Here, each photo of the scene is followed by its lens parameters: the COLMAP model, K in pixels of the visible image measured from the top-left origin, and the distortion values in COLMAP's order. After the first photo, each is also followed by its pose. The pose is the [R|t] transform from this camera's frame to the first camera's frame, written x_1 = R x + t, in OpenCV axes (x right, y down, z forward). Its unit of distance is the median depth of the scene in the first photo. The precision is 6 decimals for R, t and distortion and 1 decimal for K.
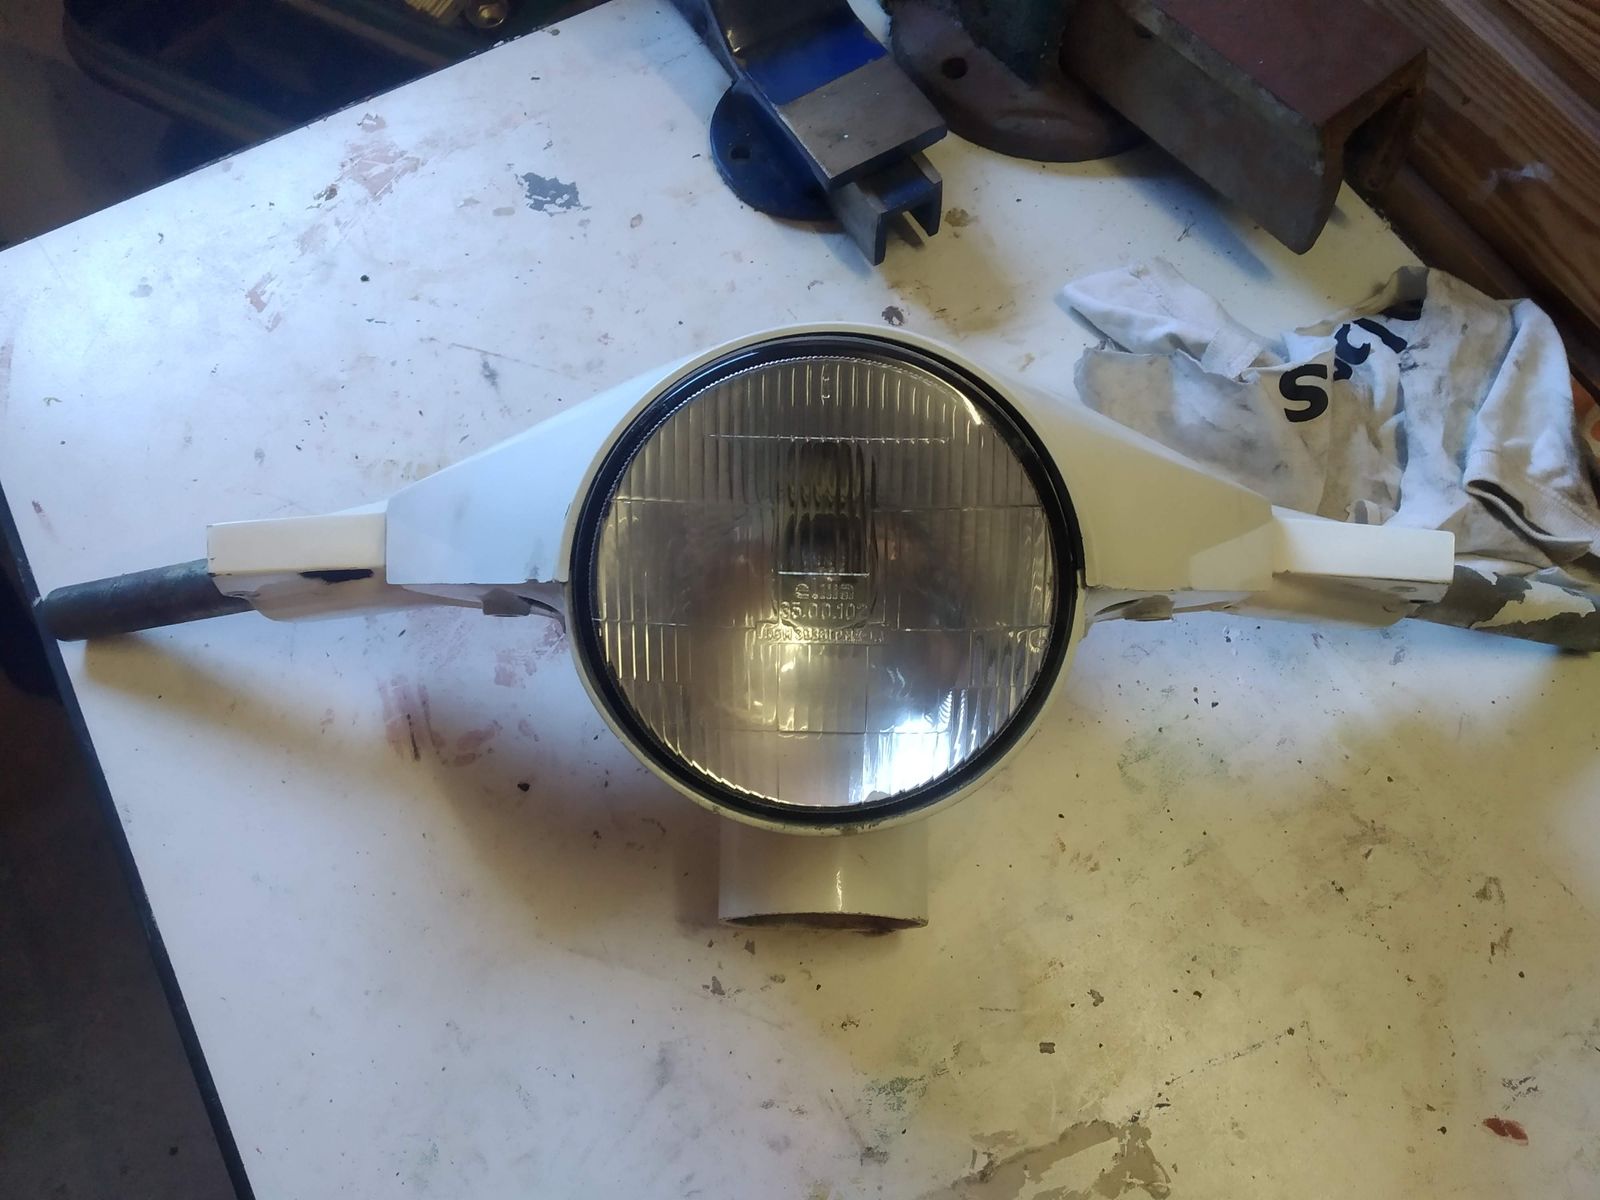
lens RADIAL K [[1237.1, 0, 773.9], [0, 1237.1, 596.6], [0, 0, 1]] dist [0.042172, -0.086019]
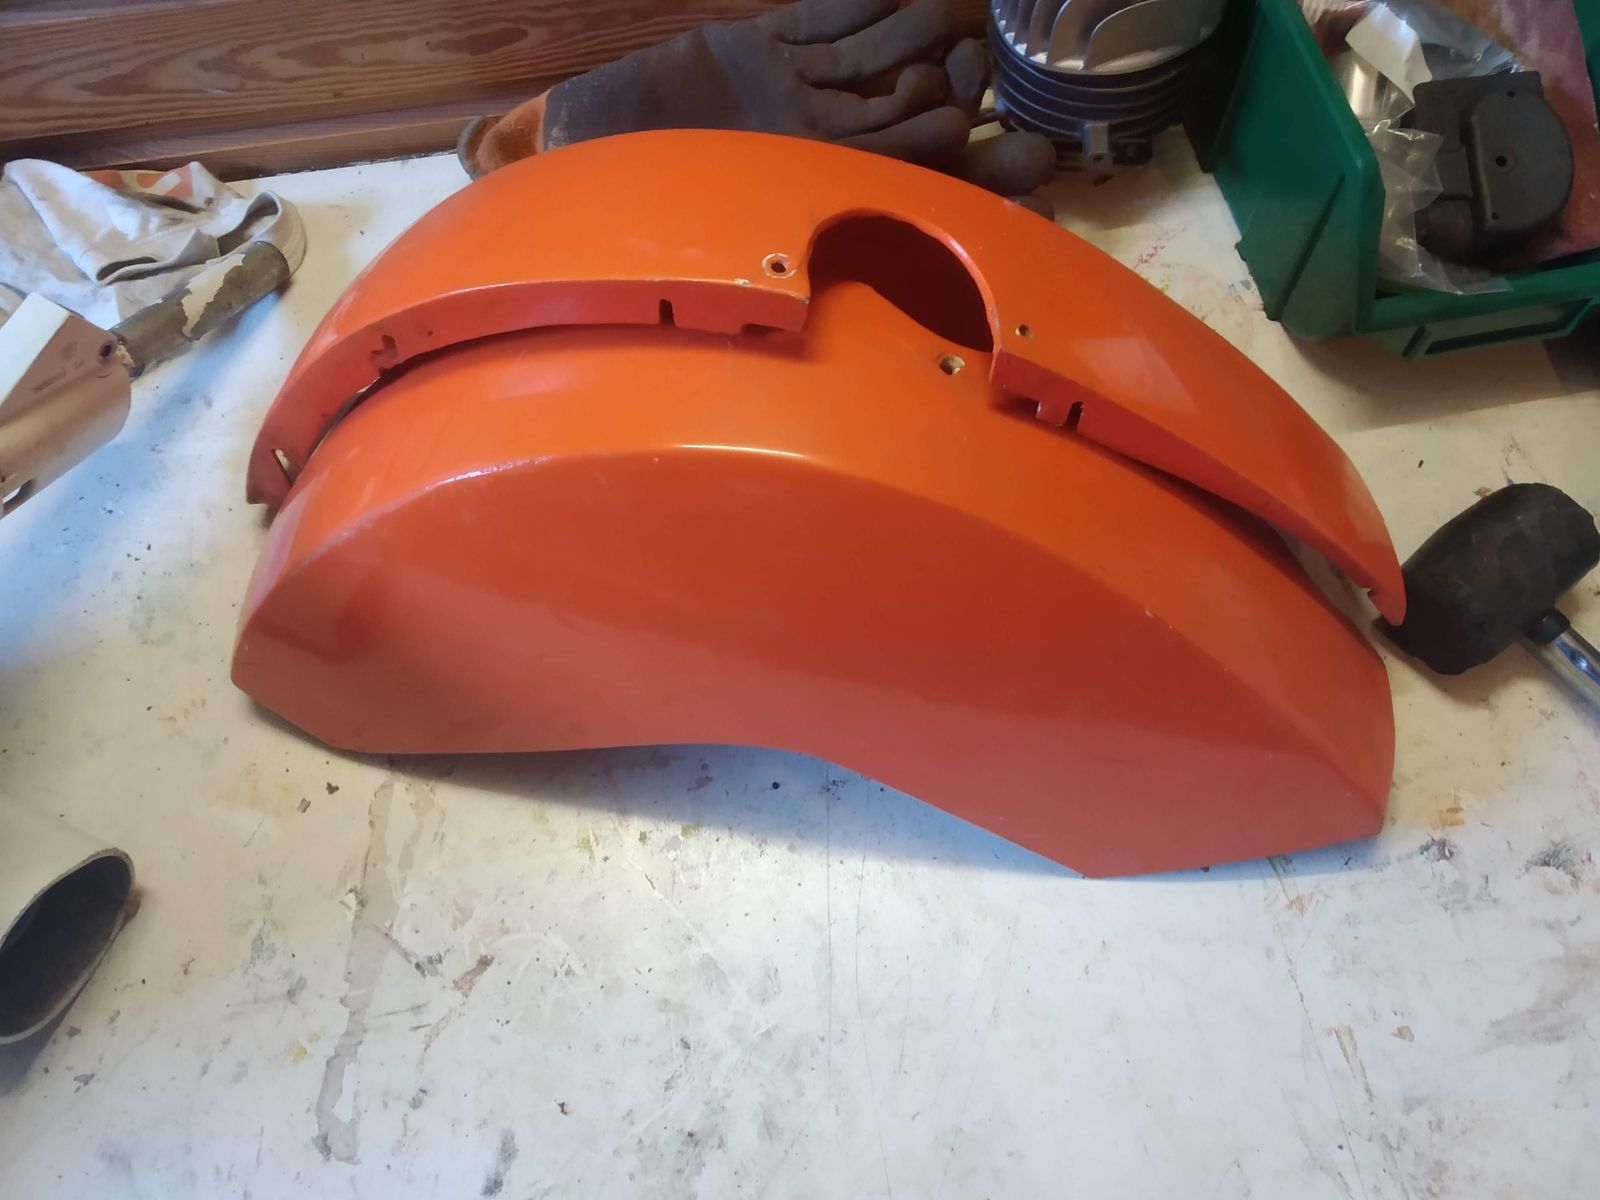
lens RADIAL K [[1229.2, 0, 798.6], [0, 1229.2, 626.7], [0, 0, 1]] dist [-0.012978, 0.000767]
pose [[0.363109, -0.835436, 0.412550, 0.056207], [0.859758, 0.471078, 0.197235, 0.411157], [-0.359121, 0.283075, 0.889326, -0.164016]]
